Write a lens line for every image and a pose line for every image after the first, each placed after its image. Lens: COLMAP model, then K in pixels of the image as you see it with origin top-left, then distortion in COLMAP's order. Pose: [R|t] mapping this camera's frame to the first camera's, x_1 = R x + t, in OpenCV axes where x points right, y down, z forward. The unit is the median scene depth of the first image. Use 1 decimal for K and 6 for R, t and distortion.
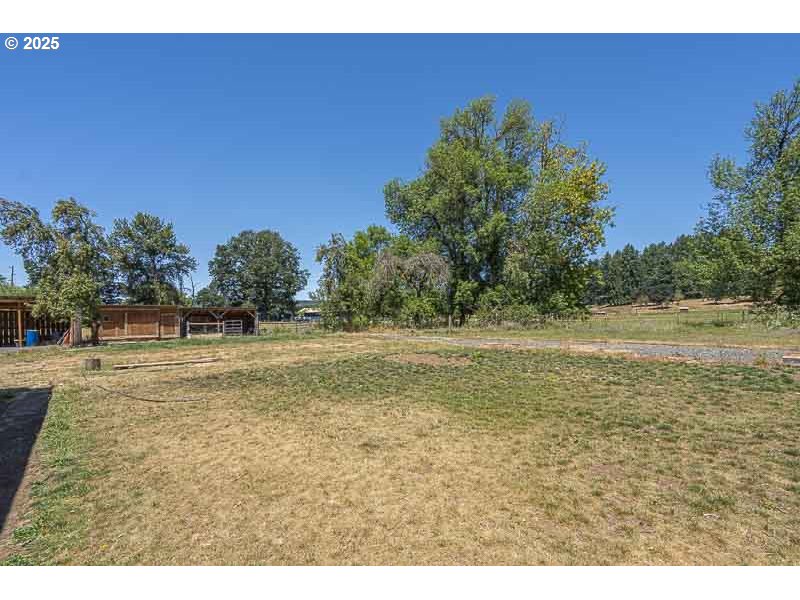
lens RADIAL K [[366.6, 0, 395.5], [0, 366.6, 300.2], [0, 0, 1]] dist [-0.000437, 0.000166]
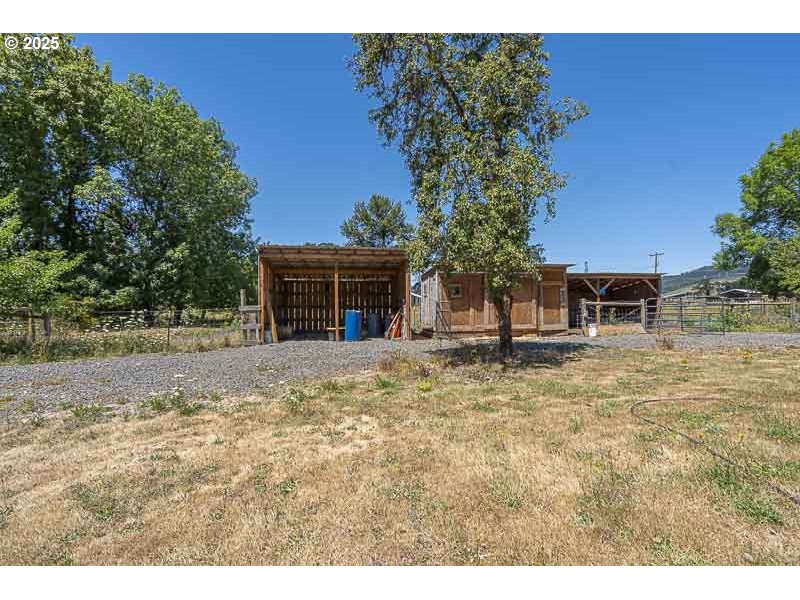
lens RADIAL K [[366.6, 0, 395.5], [0, 366.6, 300.2], [0, 0, 1]] dist [-0.000437, 0.000166]
pose [[0.881247, 0.000532, -0.472656, -0.575652], [0.017661, 0.999264, 0.034053, 0.041367], [0.472326, -0.038356, 0.880589, 0.468813]]
